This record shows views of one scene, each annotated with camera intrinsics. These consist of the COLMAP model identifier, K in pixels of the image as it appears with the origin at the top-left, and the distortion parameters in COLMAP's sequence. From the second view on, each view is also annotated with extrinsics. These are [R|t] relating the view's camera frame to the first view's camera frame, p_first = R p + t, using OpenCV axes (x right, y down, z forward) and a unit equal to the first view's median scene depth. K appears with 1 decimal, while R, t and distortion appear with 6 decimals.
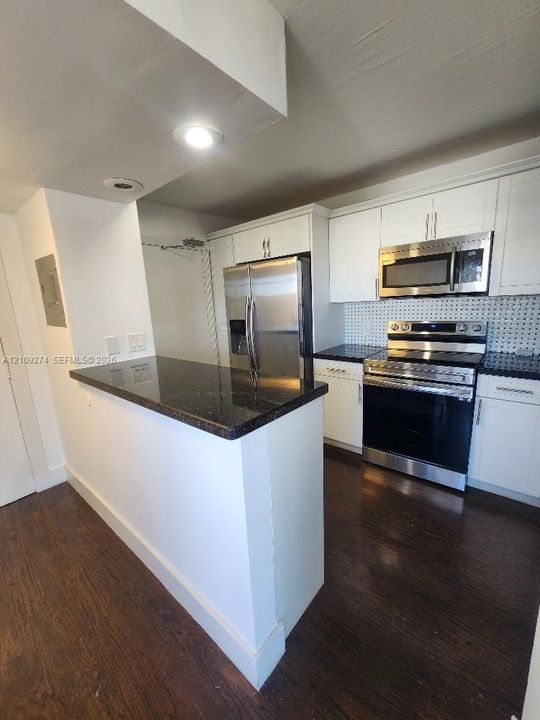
lens RADIAL K [[293.6, 0, 267.3], [0, 293.6, 360.7], [0, 0, 1]] dist [0.002124, 0.000477]
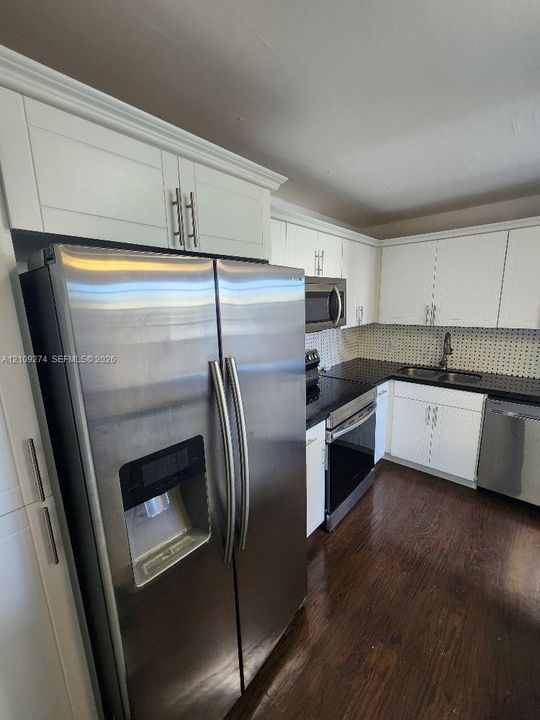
lens RADIAL K [[293.6, 0, 267.3], [0, 293.6, 360.7], [0, 0, 1]] dist [0.002124, 0.000477]
pose [[0.021442, -0.153300, 0.987947, -0.440529], [0.228466, 0.962778, 0.144436, -0.293487], [-0.973316, 0.222615, 0.055668, 1.081473]]
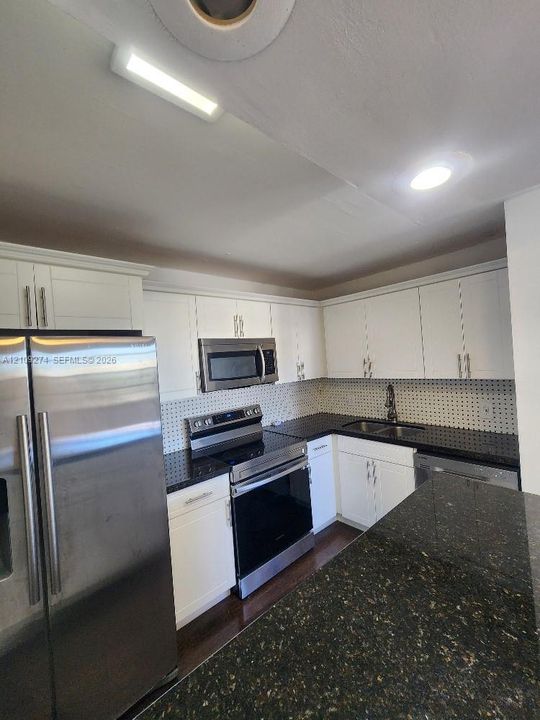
lens RADIAL K [[293.6, 0, 267.3], [0, 293.6, 360.7], [0, 0, 1]] dist [0.002124, 0.000477]
pose [[0.140492, 0.036550, 0.989407, -0.477101], [0.260392, 0.962774, -0.072541, -0.204159], [-0.955227, 0.267825, 0.125744, 0.723925]]
